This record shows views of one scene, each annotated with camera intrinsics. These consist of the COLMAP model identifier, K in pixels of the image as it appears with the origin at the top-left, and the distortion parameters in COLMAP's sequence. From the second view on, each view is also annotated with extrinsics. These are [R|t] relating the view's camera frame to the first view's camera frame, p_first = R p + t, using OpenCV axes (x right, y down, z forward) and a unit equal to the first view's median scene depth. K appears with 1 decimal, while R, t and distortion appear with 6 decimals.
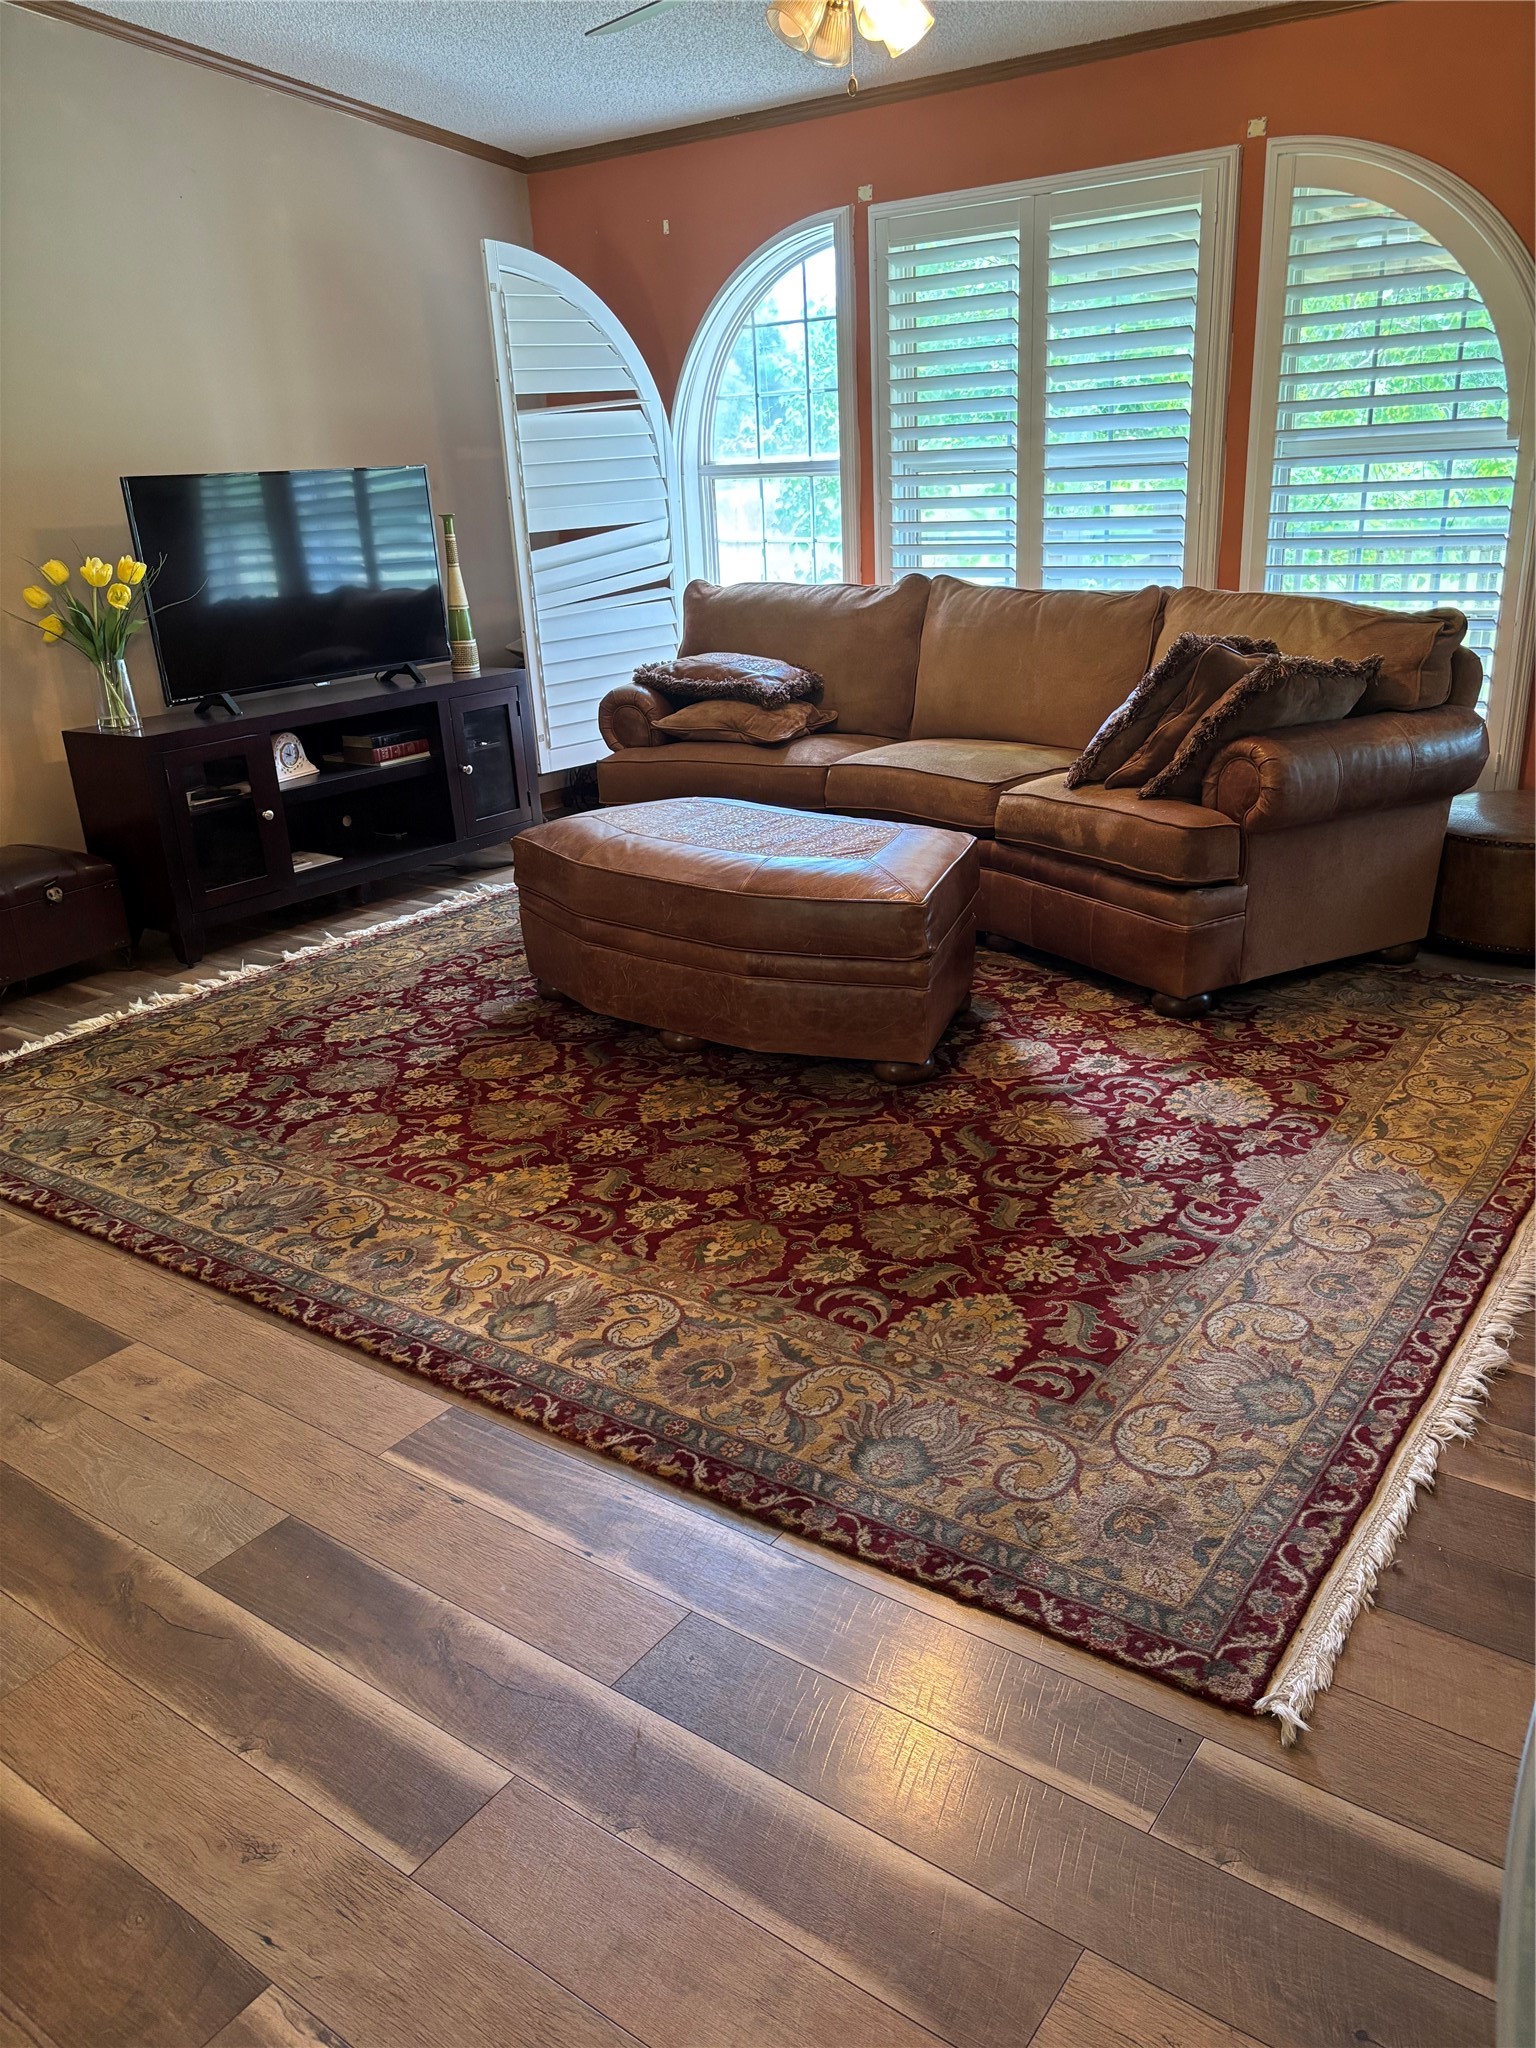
lens RADIAL K [[1557.4, 0, 752.6], [0, 1557.4, 1034.5], [0, 0, 1]] dist [0.051651, -0.059636]
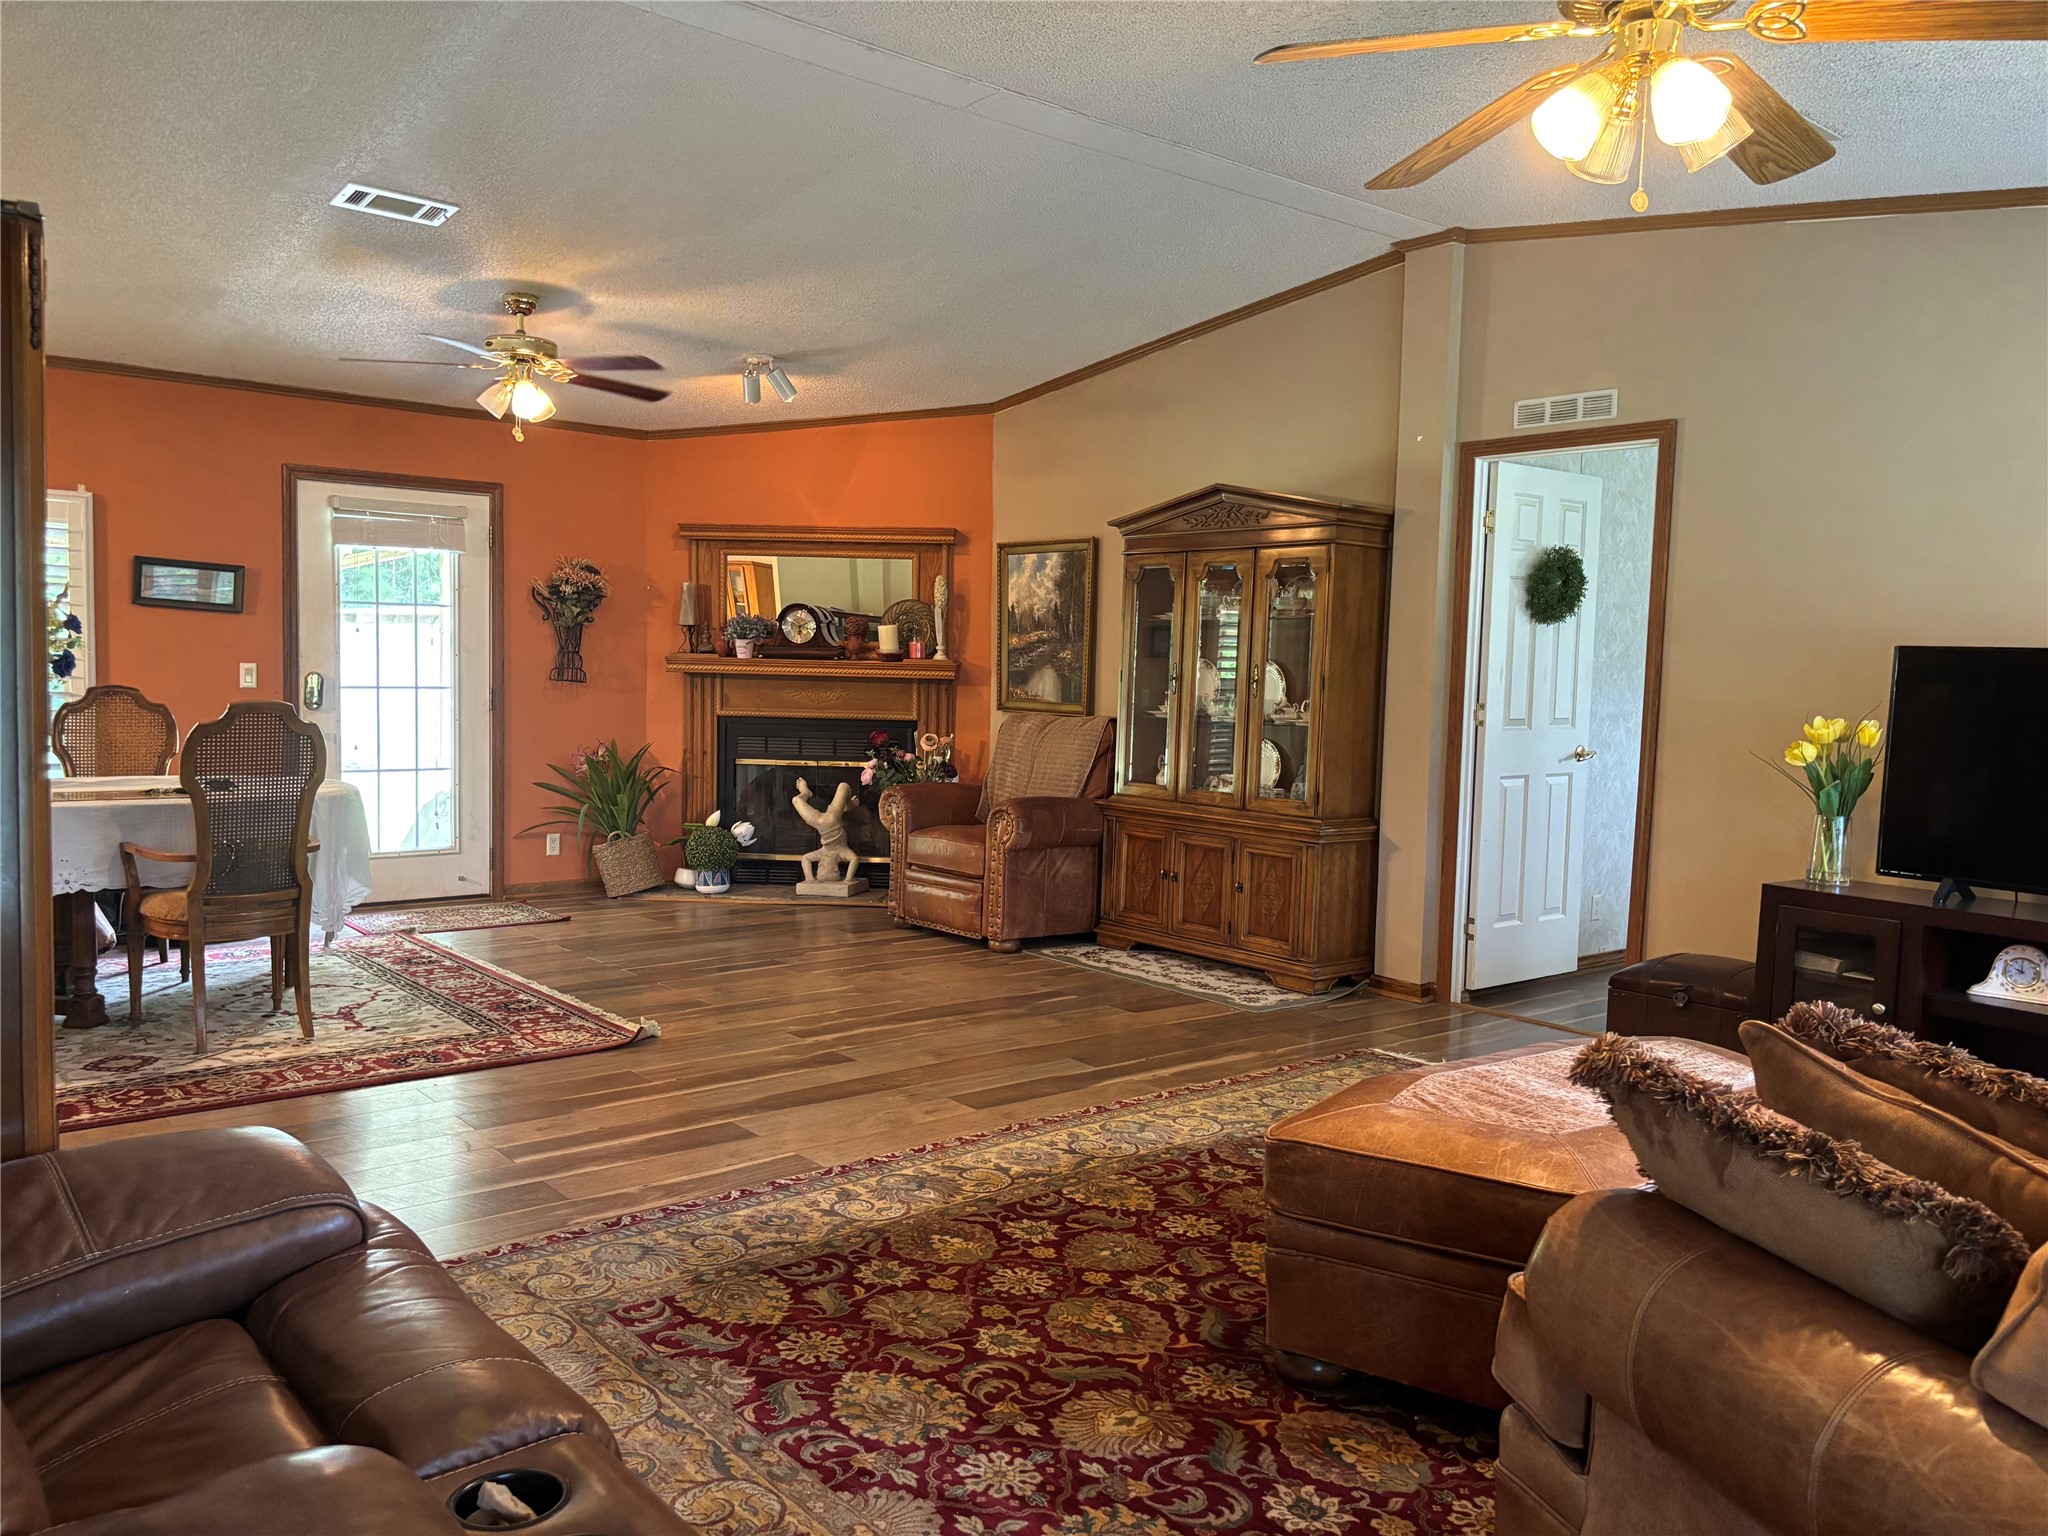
lens RADIAL K [[1557.4, 0, 1024.2], [0, 1557.4, 733.5], [0, 0, 1]] dist [0.051651, -0.059636]
pose [[-0.236956, 0.095556, -0.966810, 0.860809], [-0.349689, 0.920063, 0.176641, -0.358177], [0.906405, 0.379939, -0.184600, 0.884842]]
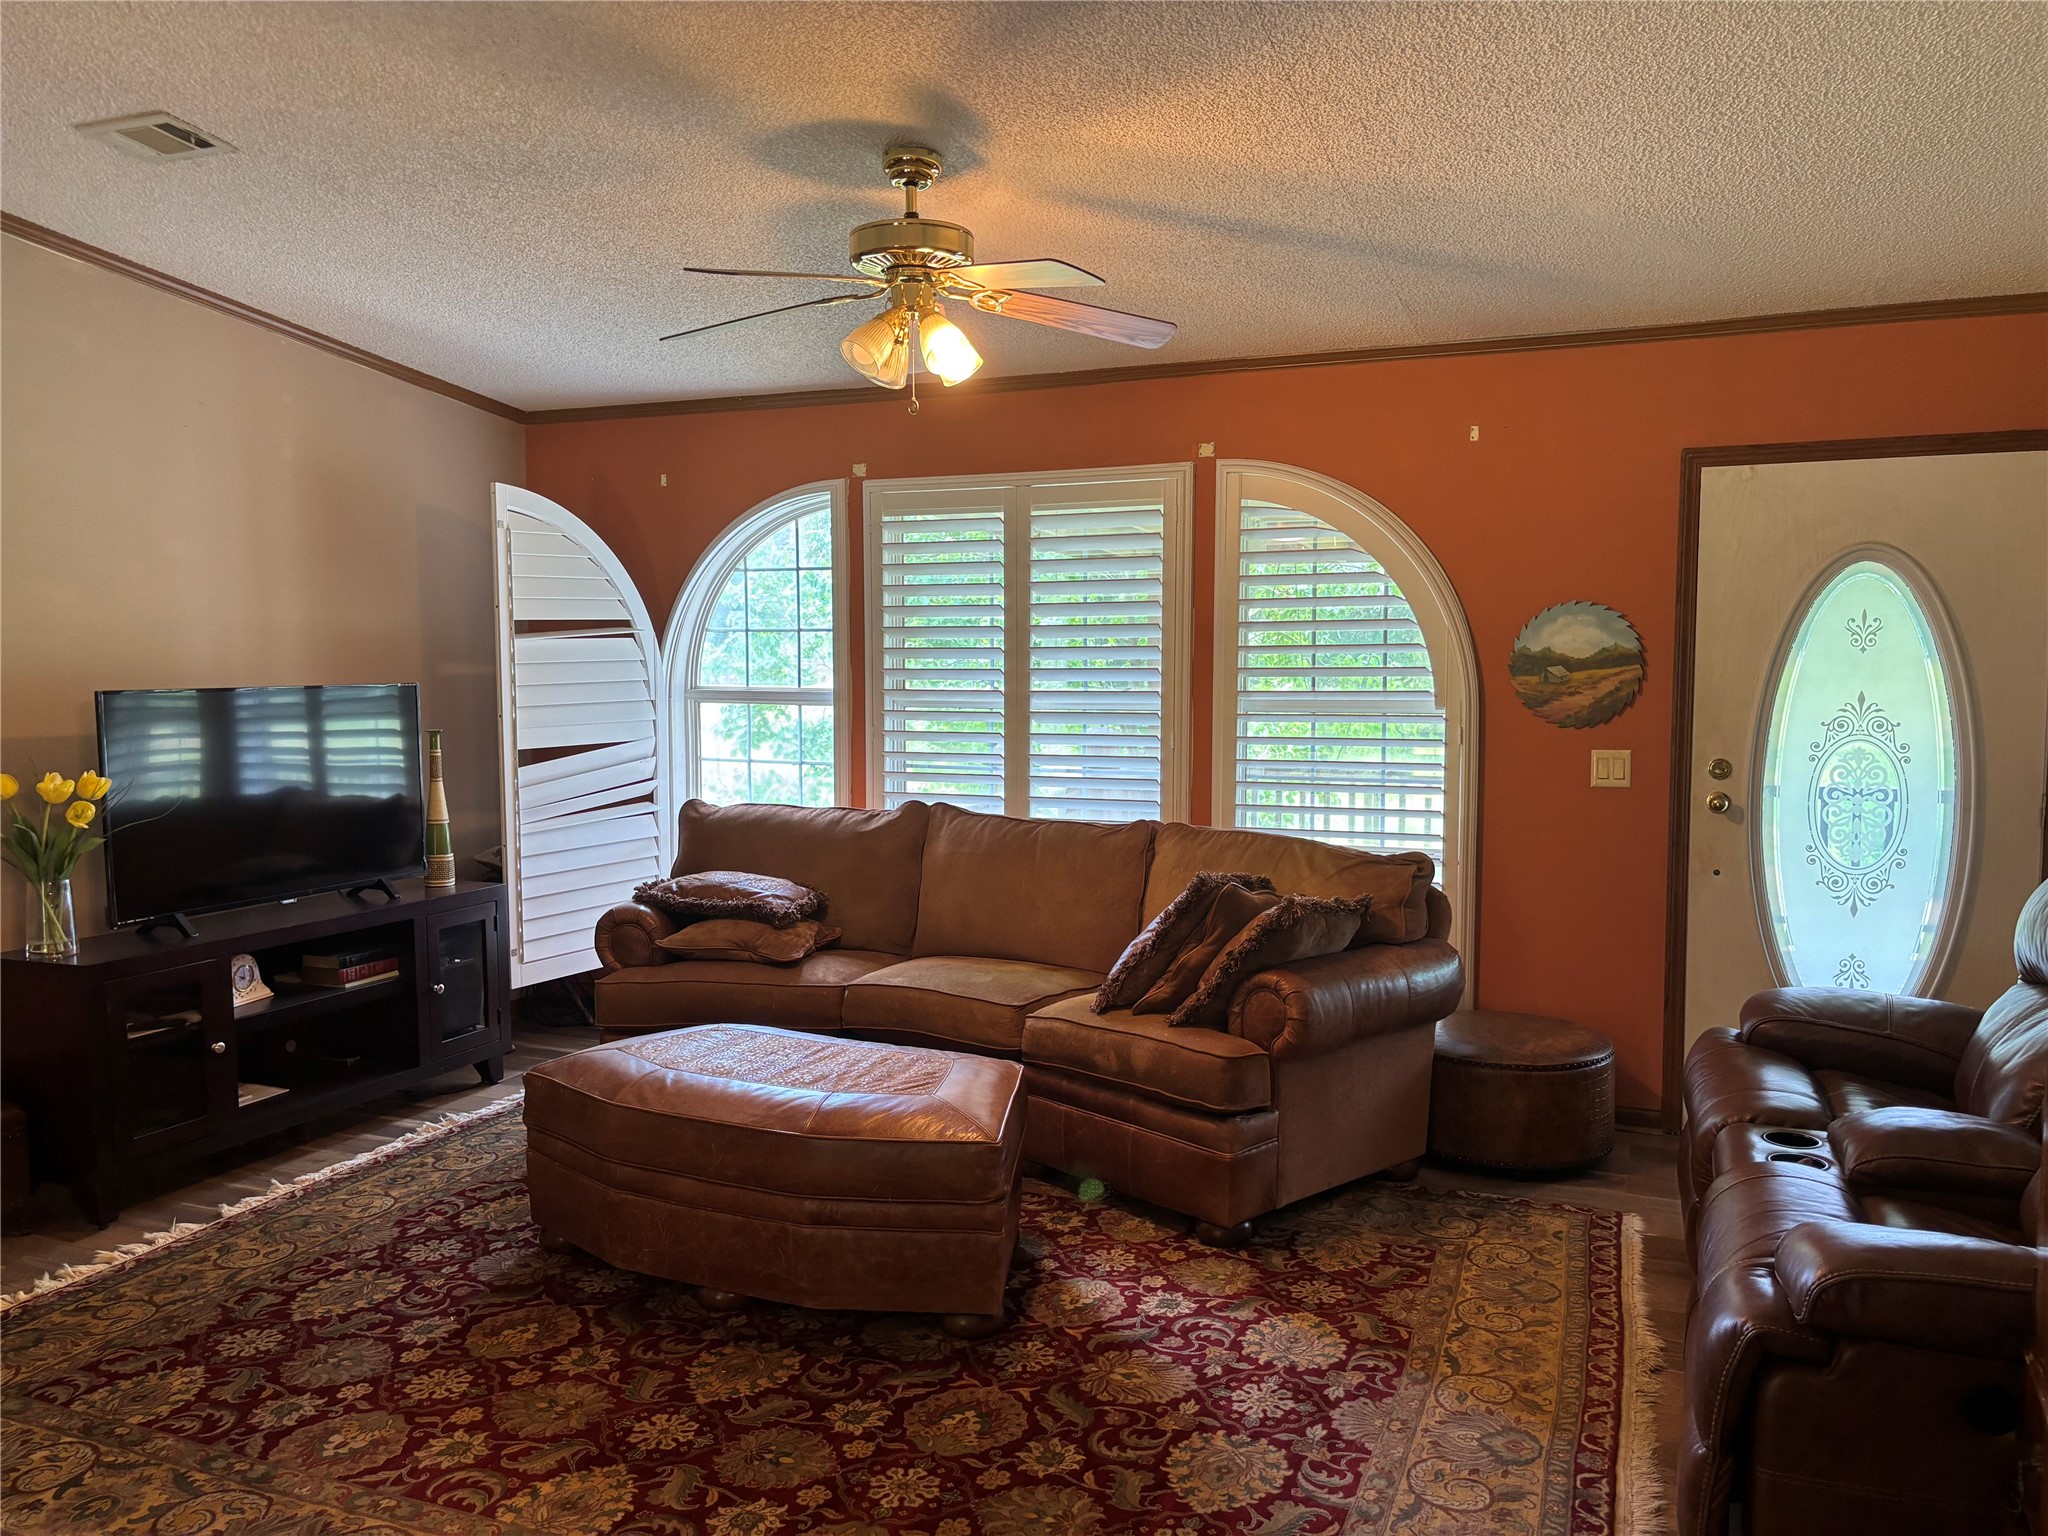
lens RADIAL K [[1557.4, 0, 1016.2], [0, 1557.4, 756.9], [0, 0, 1]] dist [0.051651, -0.059636]
pose [[0.971566, 0.028740, 0.235020, -0.110147], [0.040025, 0.958385, -0.282660, -0.035541], [-0.233363, 0.284029, 0.929983, 0.007420]]
